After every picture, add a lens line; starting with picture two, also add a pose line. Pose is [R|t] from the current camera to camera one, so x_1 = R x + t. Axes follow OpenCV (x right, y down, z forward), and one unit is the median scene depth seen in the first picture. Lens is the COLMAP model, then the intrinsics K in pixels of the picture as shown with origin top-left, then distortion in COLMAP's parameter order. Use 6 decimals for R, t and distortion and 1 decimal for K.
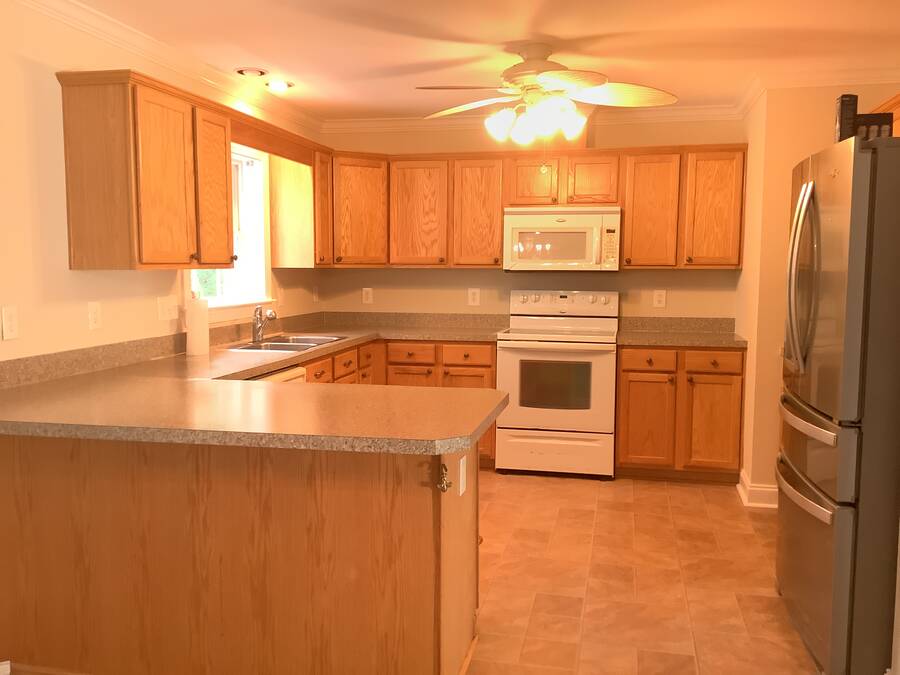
lens RADIAL K [[810.4, 0, 452.9], [0, 810.4, 334.2], [0, 0, 1]] dist [0.093963, -0.140405]
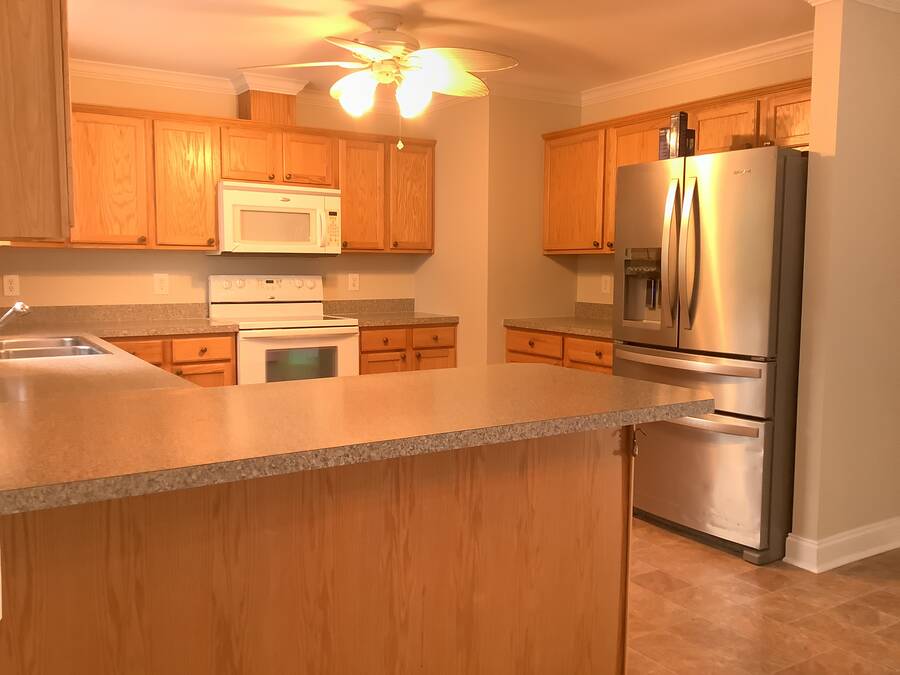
lens RADIAL K [[810.4, 0, 457.6], [0, 810.4, 329.1], [0, 0, 1]] dist [0.093963, -0.140405]
pose [[0.710751, -0.057340, 0.701103, -0.408459], [0.057234, 0.998082, 0.023608, -0.001241], [-0.701112, 0.023348, 0.712669, 0.195959]]
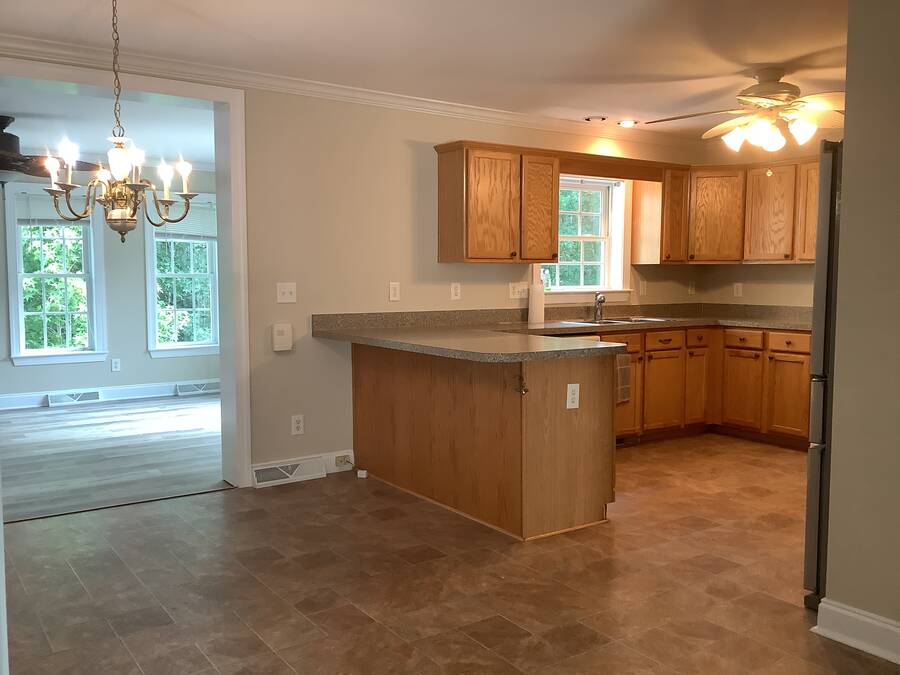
lens RADIAL K [[810.4, 0, 446.0], [0, 810.4, 334.8], [0, 0, 1]] dist [0.093963, -0.140405]
pose [[0.728977, 0.050107, -0.682701, 0.444790], [-0.059071, 0.998202, 0.010188, 0.032465], [0.681984, 0.032902, 0.730626, -0.123950]]
